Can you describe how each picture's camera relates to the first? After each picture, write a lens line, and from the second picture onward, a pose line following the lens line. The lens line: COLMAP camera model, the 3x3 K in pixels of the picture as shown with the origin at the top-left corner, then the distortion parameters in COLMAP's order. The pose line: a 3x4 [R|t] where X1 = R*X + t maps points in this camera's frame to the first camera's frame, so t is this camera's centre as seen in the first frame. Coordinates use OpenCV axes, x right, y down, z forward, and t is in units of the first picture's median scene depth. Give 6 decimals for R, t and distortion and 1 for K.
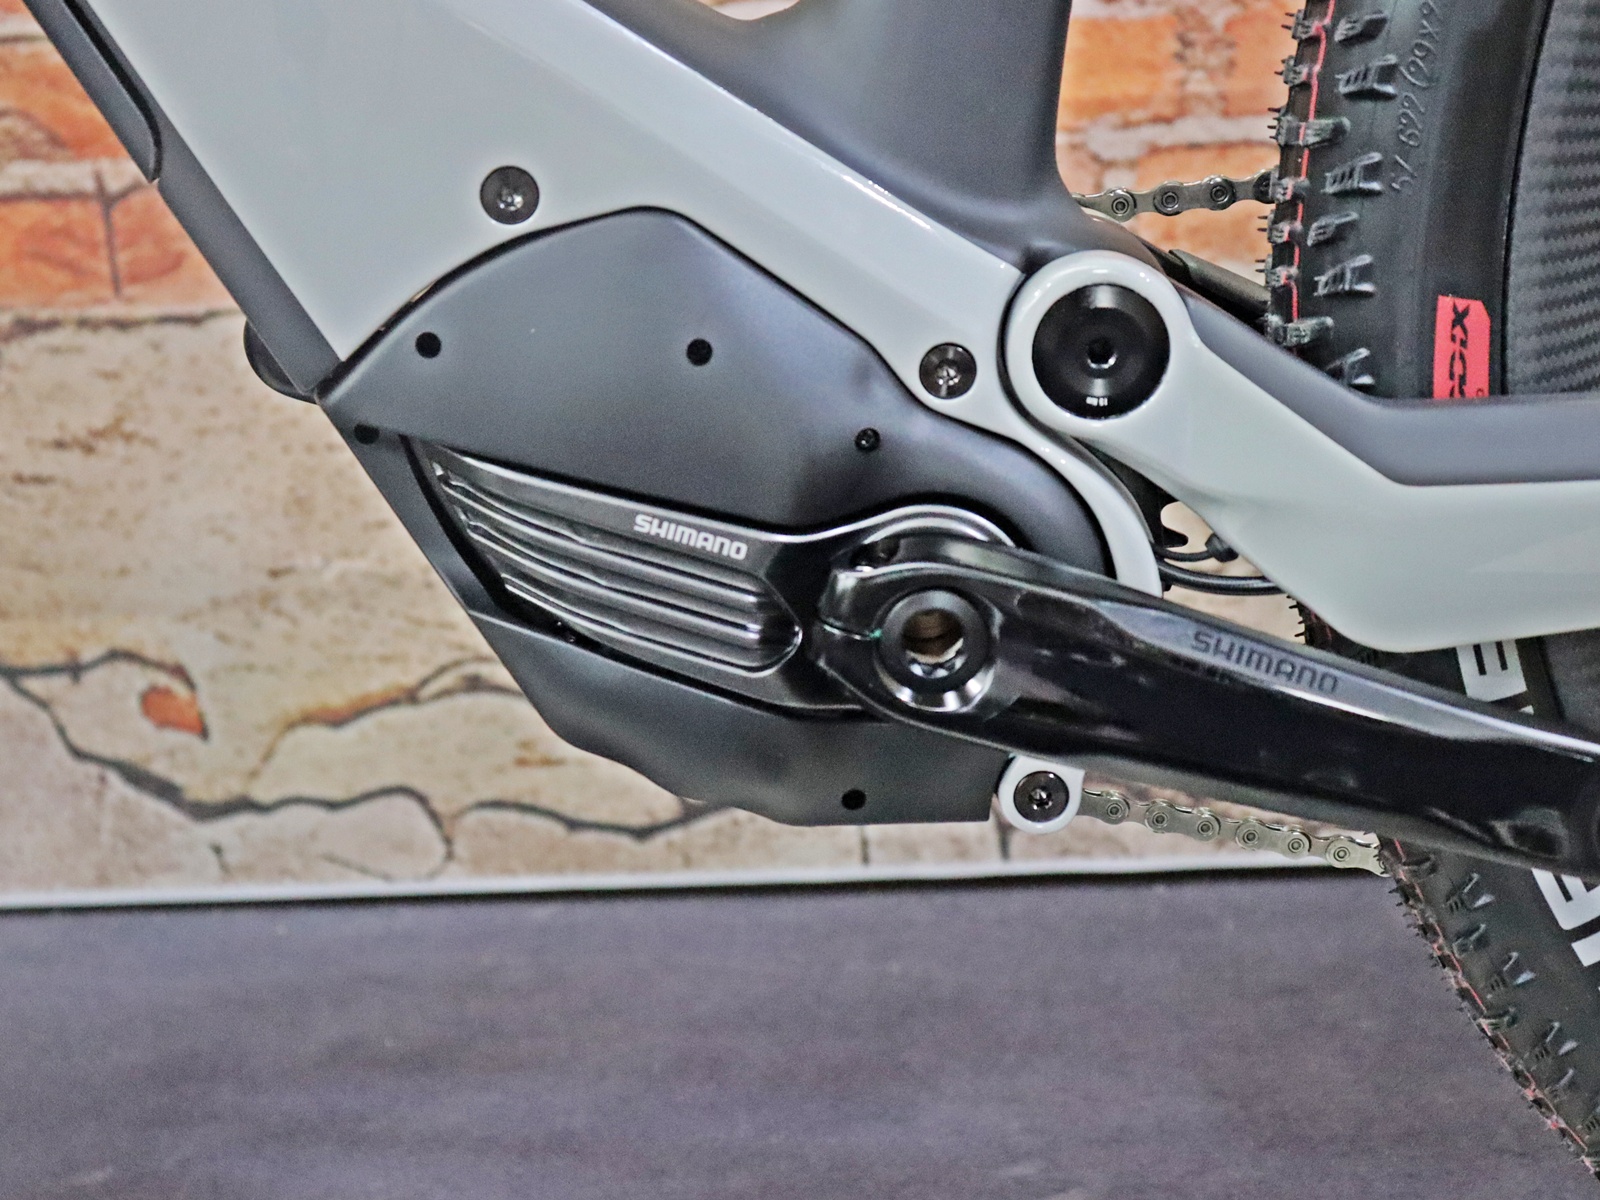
lens RADIAL K [[3143.1, 0, 795.3], [0, 3143.1, 616.9], [0, 0, 1]] dist [0.079264, 0.413624]
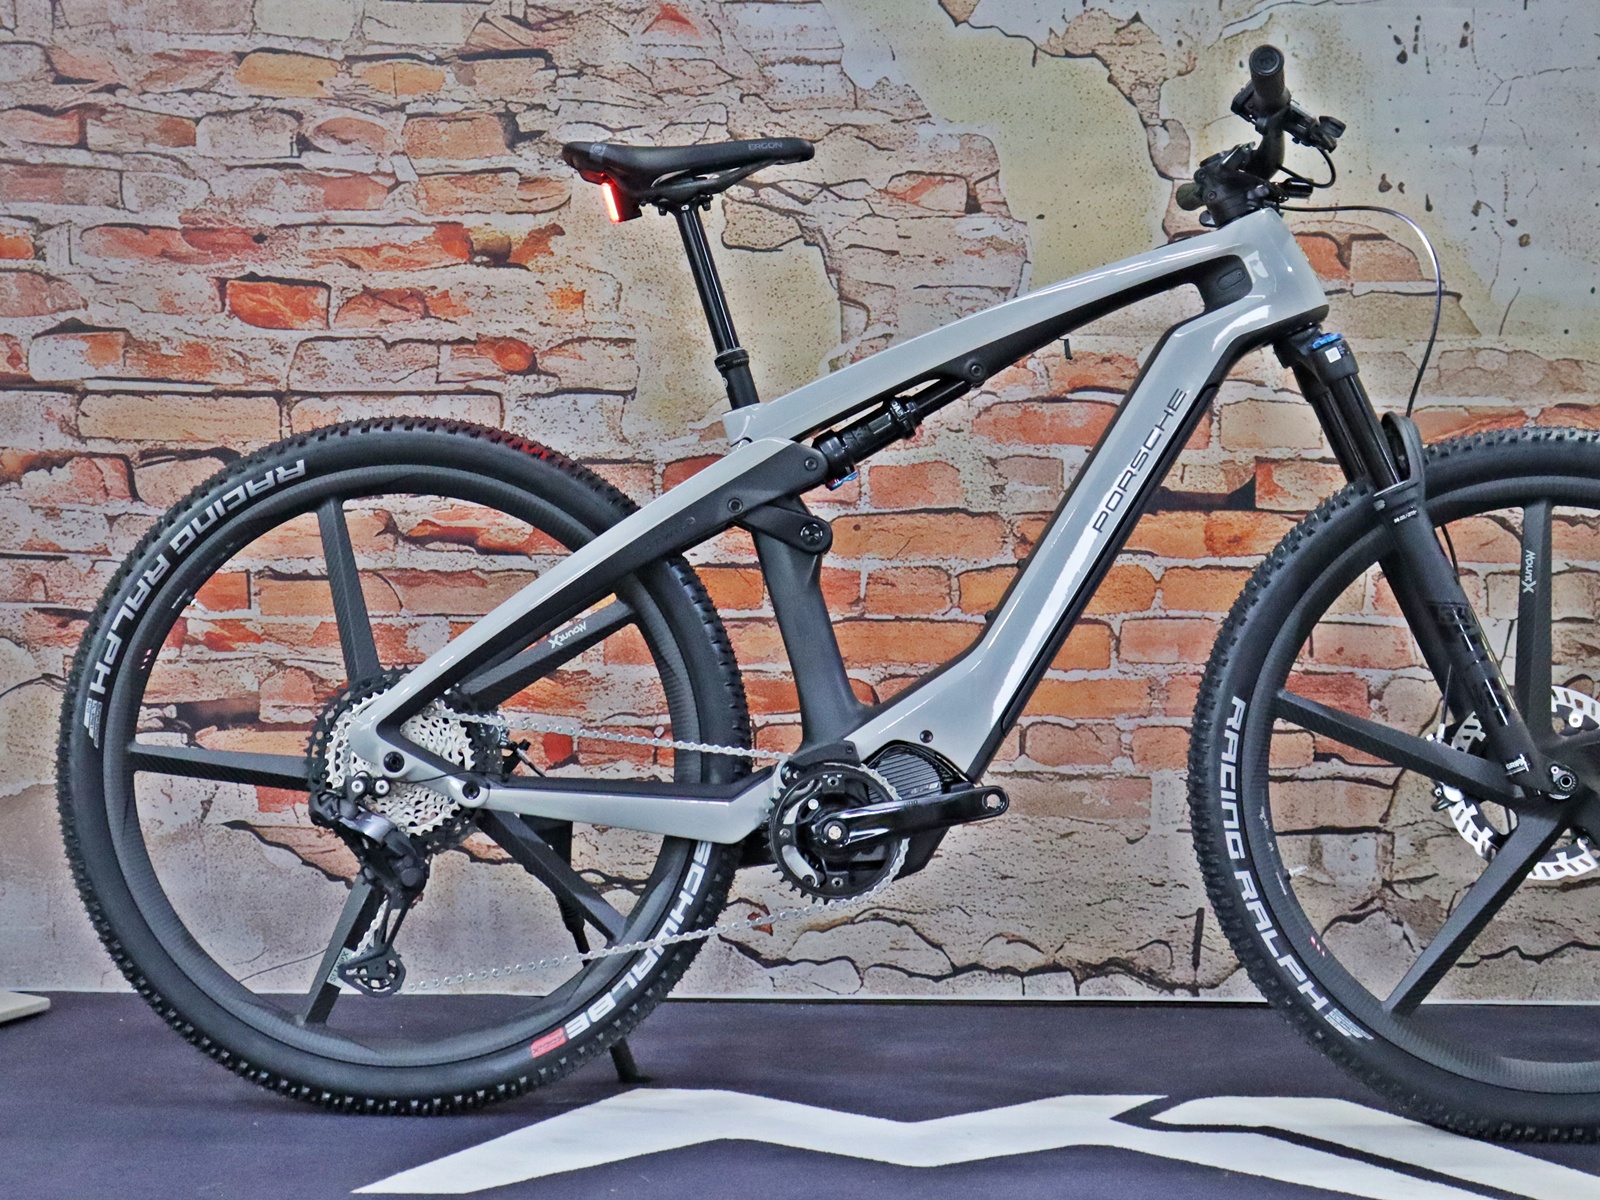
lens RADIAL K [[3744.9, 0, 595.9], [0, 3744.9, 532.6], [0, 0, 1]] dist [0.084628, 0.473926]
pose [[0.999100, 0.042319, 0.002912, -0.365134], [-0.041104, 0.982798, -0.180053, 0.284097], [-0.010482, 0.179771, 0.983653, -2.171598]]
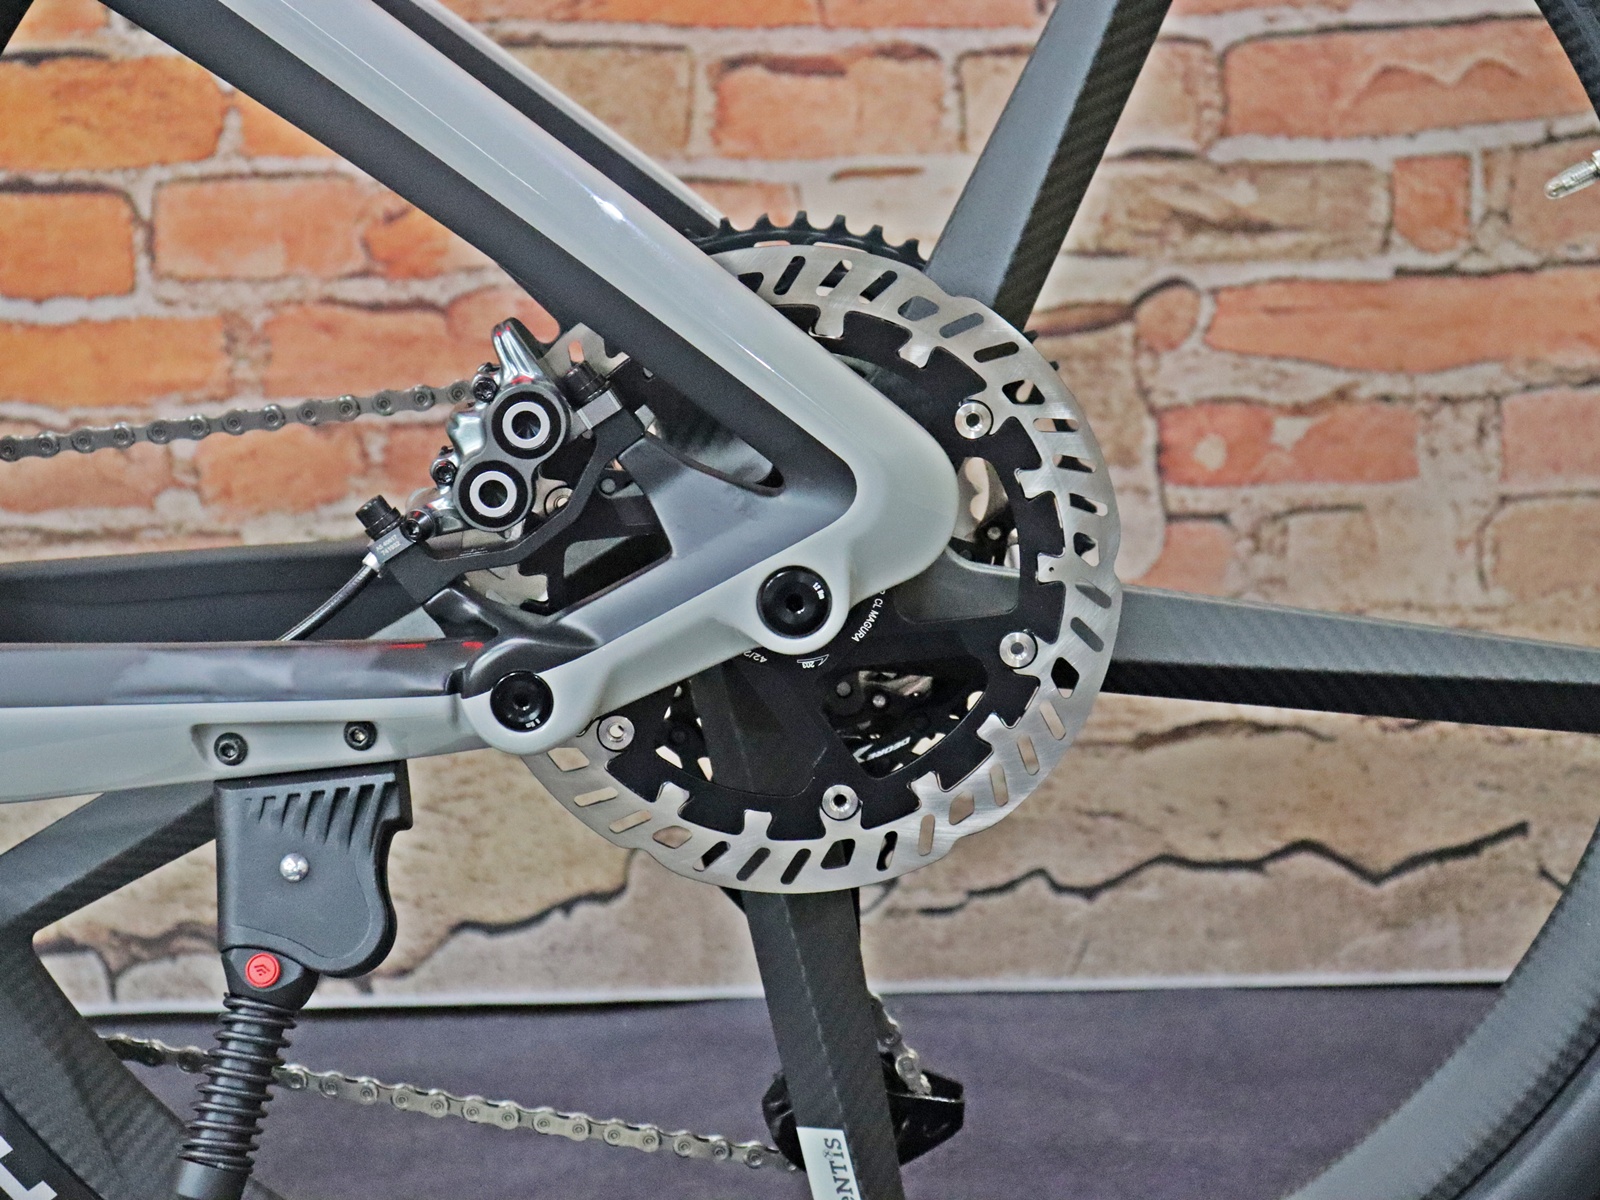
lens RADIAL K [[2811.2, 0, 806.6], [0, 2811.2, 609.3], [0, 0, 1]] dist [0.088109, 0.215815]
pose [[0.999885, 0.015069, -0.001666, 0.341845], [-0.015144, 0.997911, -0.062801, -0.009250], [0.000716, 0.062819, 0.998025, -0.096462]]
